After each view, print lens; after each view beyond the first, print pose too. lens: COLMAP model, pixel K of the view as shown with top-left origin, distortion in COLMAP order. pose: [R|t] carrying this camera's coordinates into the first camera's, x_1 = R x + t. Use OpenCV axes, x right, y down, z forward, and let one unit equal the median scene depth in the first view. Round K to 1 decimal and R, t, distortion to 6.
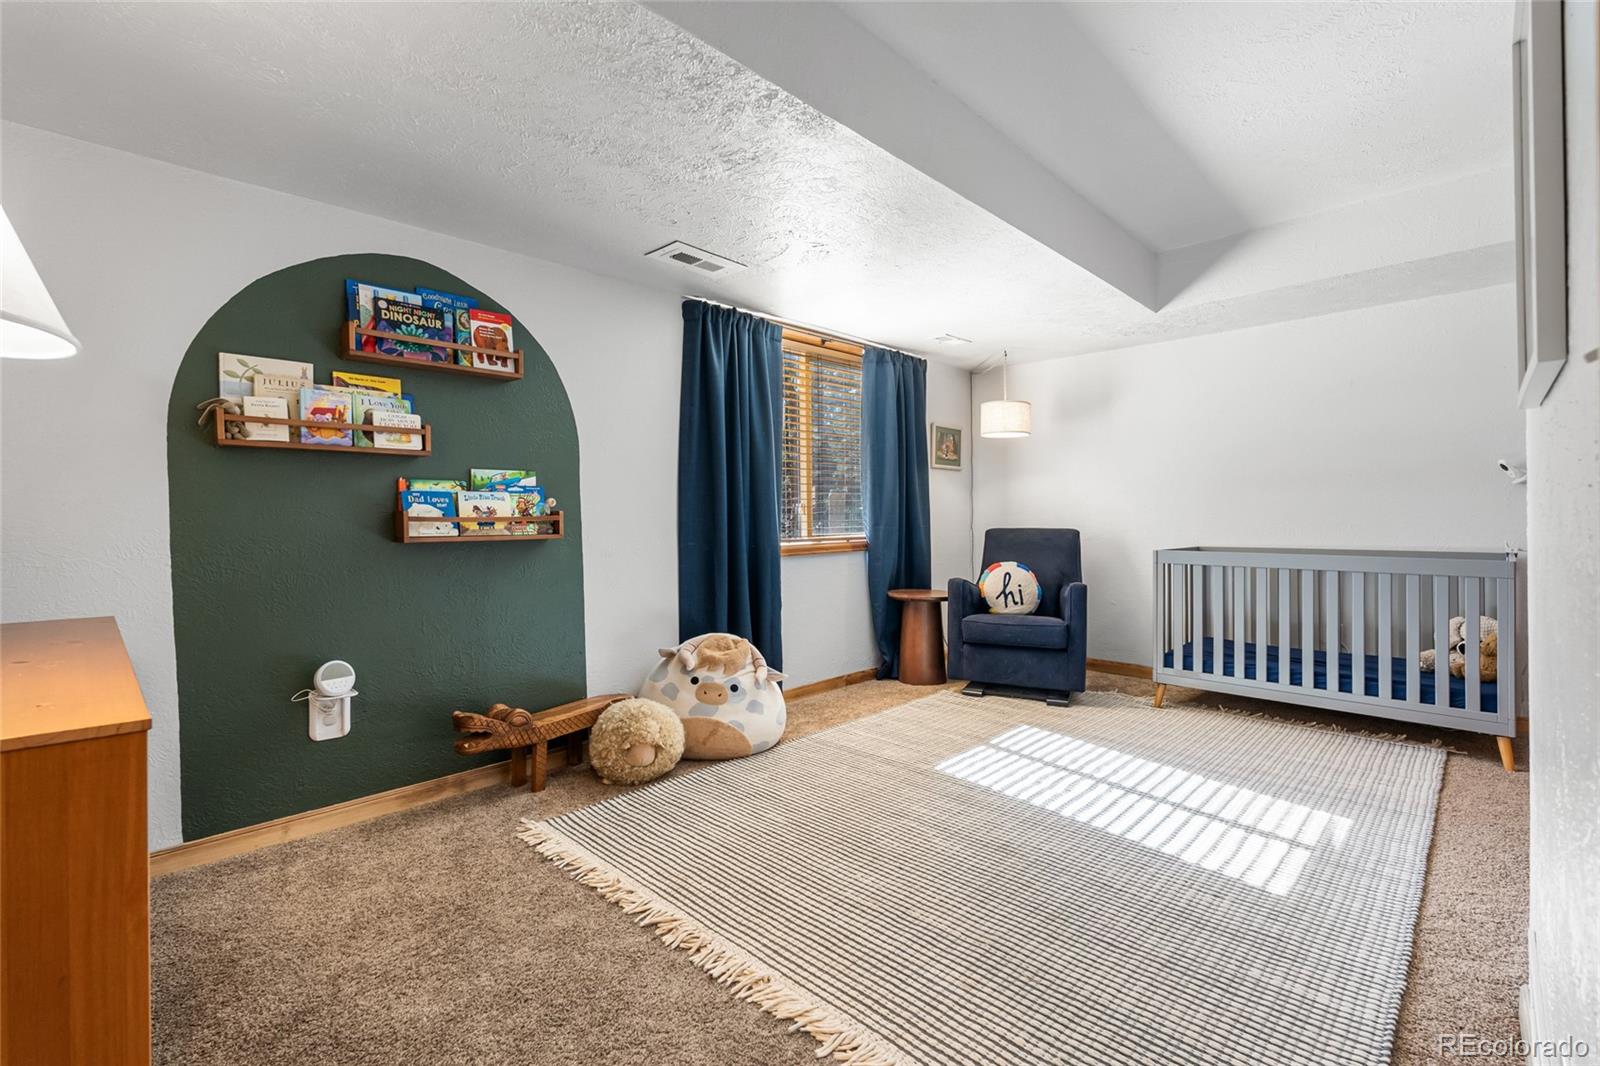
lens RADIAL K [[709.6, 0, 796.9], [0, 709.6, 526.1], [0, 0, 1]] dist [0.003683, -0.002168]
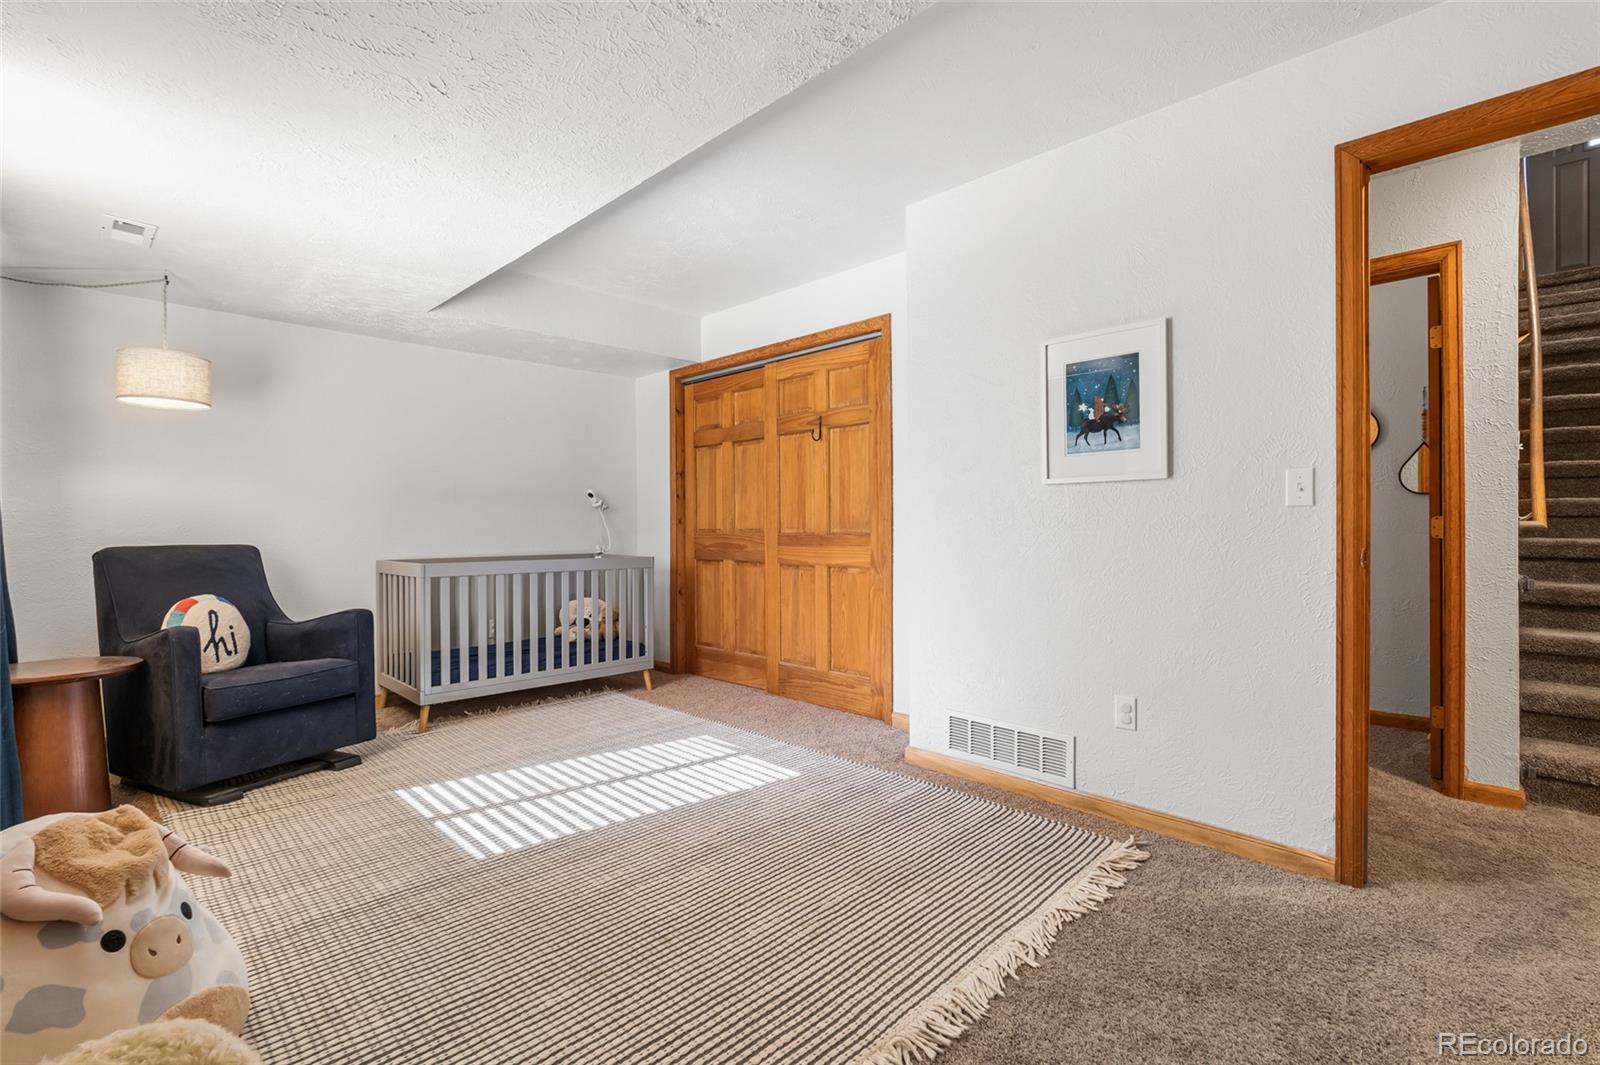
lens RADIAL K [[709.6, 0, 796.8], [0, 709.6, 528.0], [0, 0, 1]] dist [0.003683, -0.002168]
pose [[0.017423, 0.003493, 0.999842, -0.519807], [0.016326, 0.999860, -0.003777, -0.002285], [-0.999715, 0.016389, 0.017363, 0.601466]]
